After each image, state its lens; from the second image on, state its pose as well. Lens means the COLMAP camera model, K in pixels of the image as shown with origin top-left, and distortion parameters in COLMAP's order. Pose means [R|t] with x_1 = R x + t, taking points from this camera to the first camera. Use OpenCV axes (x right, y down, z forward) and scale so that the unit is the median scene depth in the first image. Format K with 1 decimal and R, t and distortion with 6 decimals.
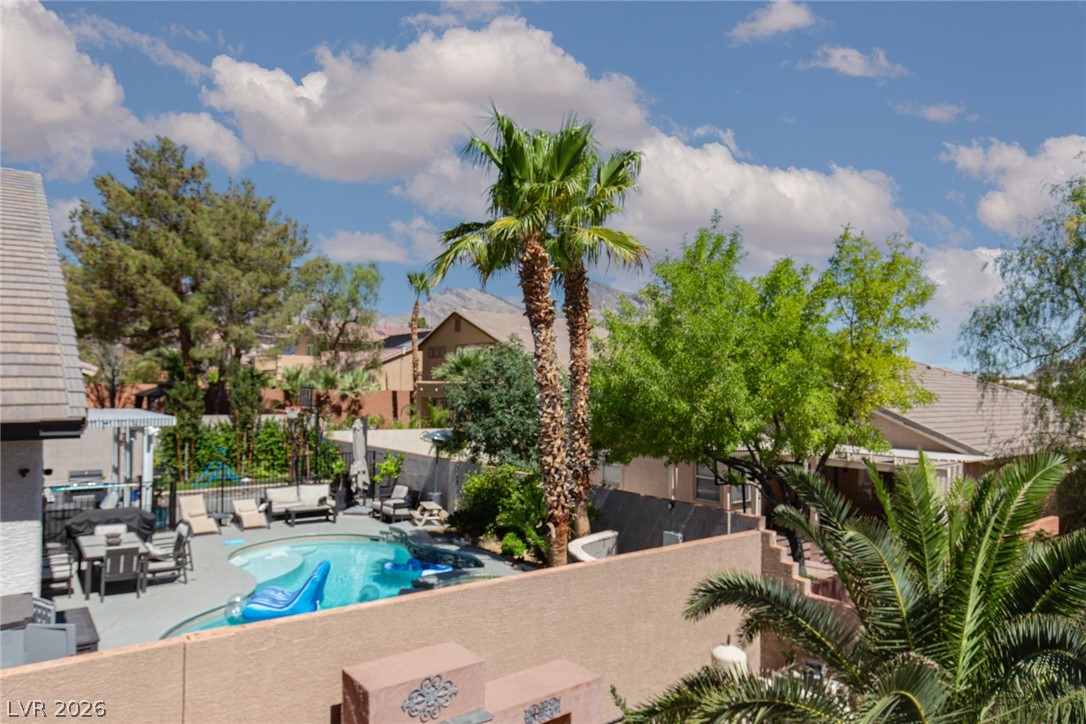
lens RADIAL K [[708.2, 0, 542.3], [0, 708.2, 363.7], [0, 0, 1]] dist [0.008687, 0.001764]
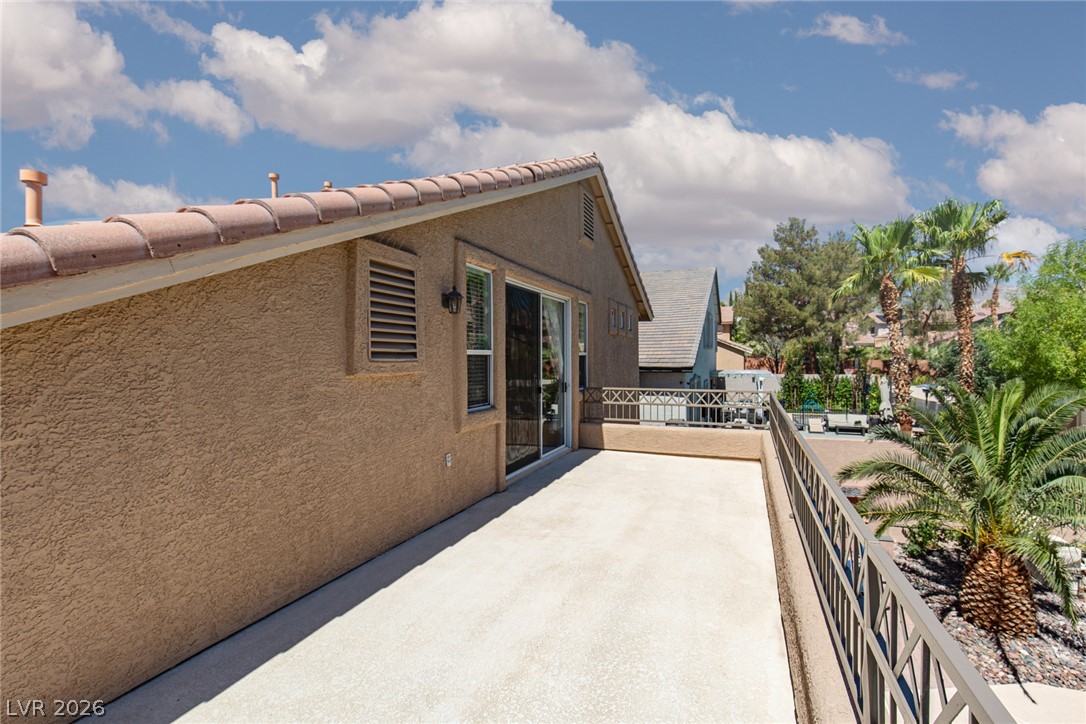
lens RADIAL K [[500.5, 0, 582.5], [0, 500.5, 364.2], [0, 0, 1]] dist [0.011337, -0.000956]
pose [[0.565846, -0.005987, -0.824489, 0.213170], [0.038728, 0.999063, 0.019324, 0.000530], [0.823601, -0.042865, 0.565548, -0.159392]]
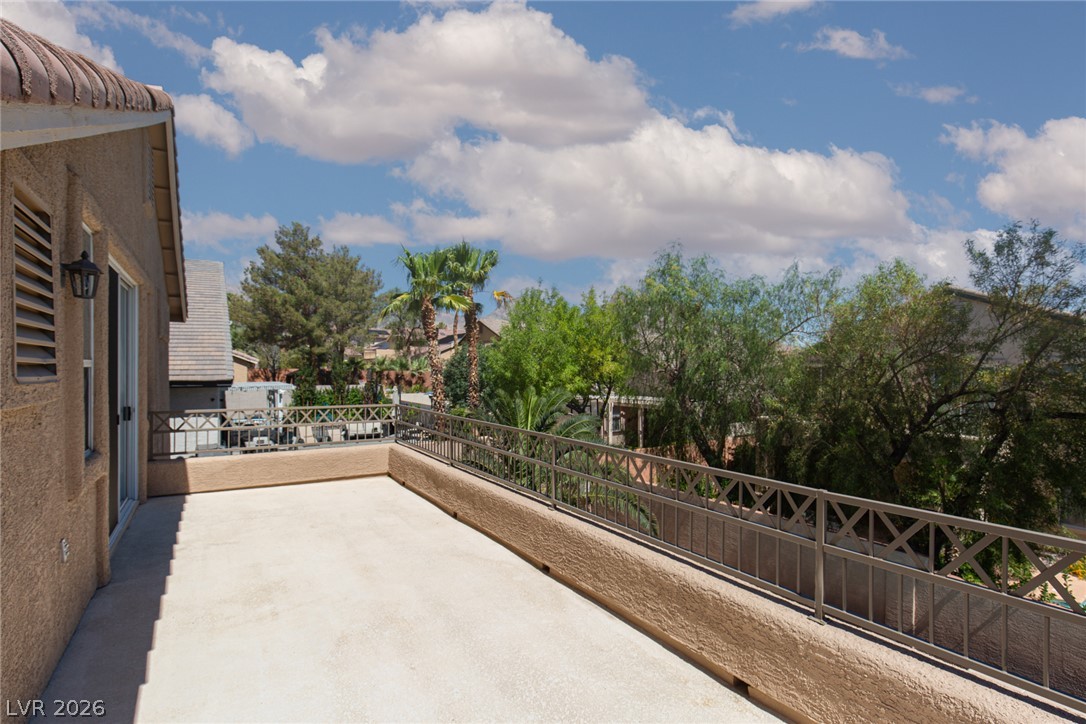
lens RADIAL K [[507.9, 0, 544.9], [0, 507.9, 368.9], [0, 0, 1]] dist [0.003184, 0.000191]
pose [[0.997304, -0.012346, -0.072329, 0.153980], [0.014823, 0.999318, 0.033807, -0.002651], [0.071863, -0.034788, 0.996808, -0.190855]]
